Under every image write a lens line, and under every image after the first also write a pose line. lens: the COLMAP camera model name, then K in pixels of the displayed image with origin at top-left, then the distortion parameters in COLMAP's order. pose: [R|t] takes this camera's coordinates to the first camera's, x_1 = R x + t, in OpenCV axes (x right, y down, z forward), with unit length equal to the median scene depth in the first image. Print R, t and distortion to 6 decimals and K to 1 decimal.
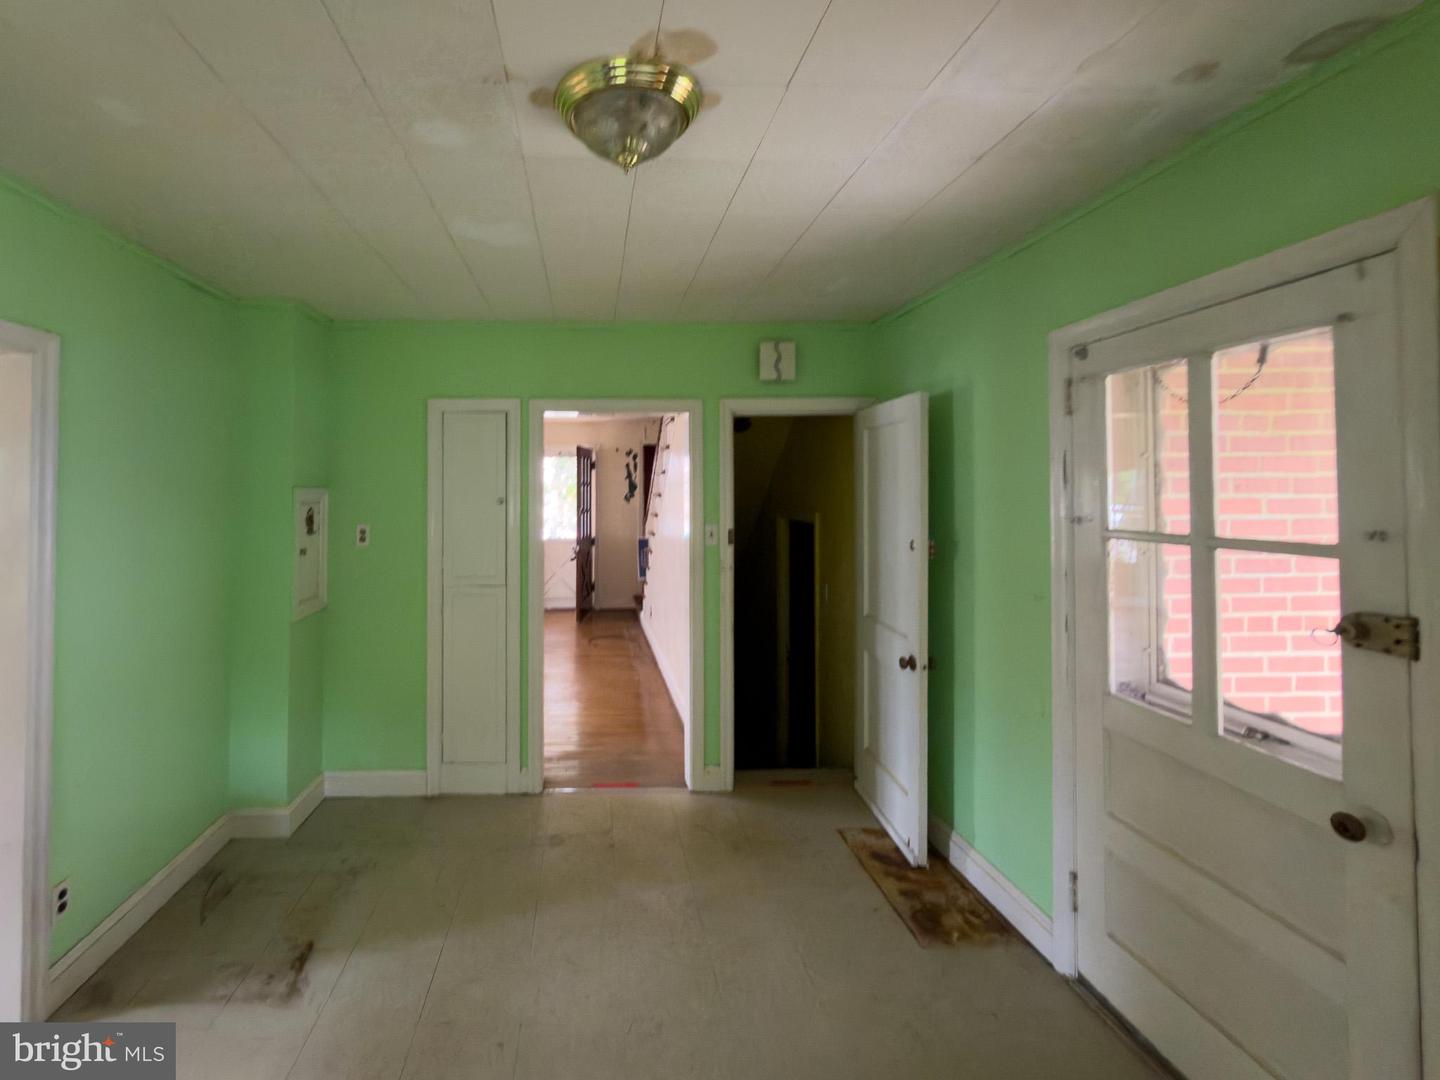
lens RADIAL K [[614.8, 0, 613.6], [0, 614.8, 478.7], [0, 0, 1]] dist [0.001980, 0.000322]
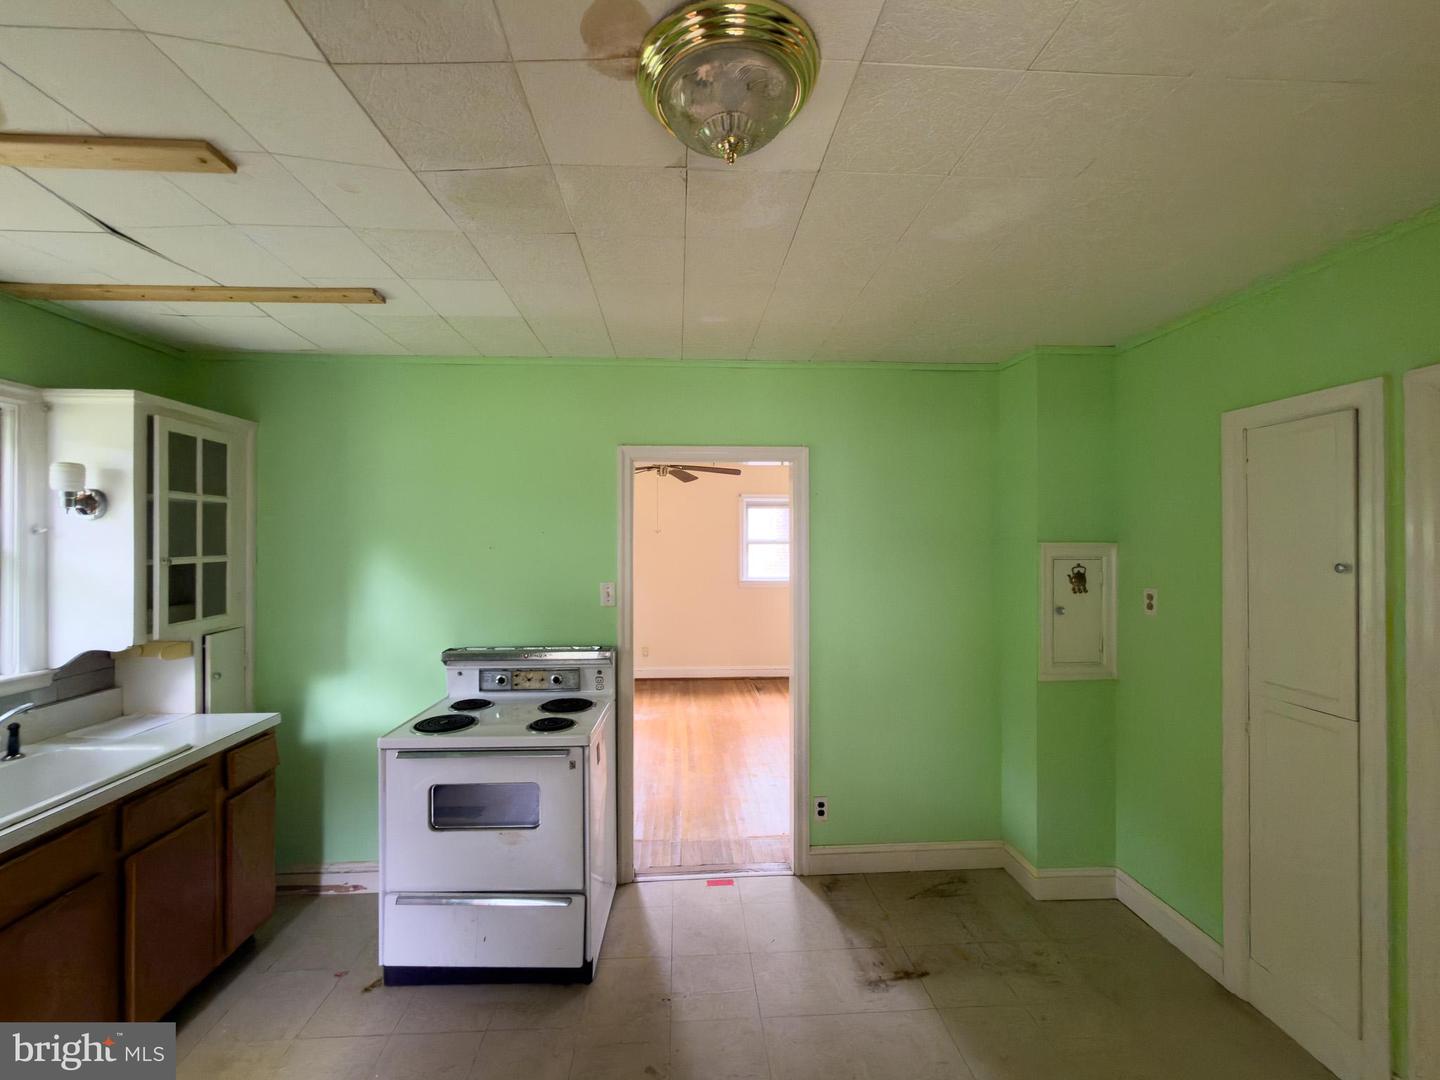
lens RADIAL K [[581.8, 0, 720.3], [0, 581.8, 539.1], [0, 0, 1]] dist [-0.000319, 0.000141]
pose [[0.041292, 0.001736, -0.999146, 0.350693], [0.017854, 0.999838, 0.002475, -0.001680], [0.998988, -0.017941, 0.041254, 0.439684]]
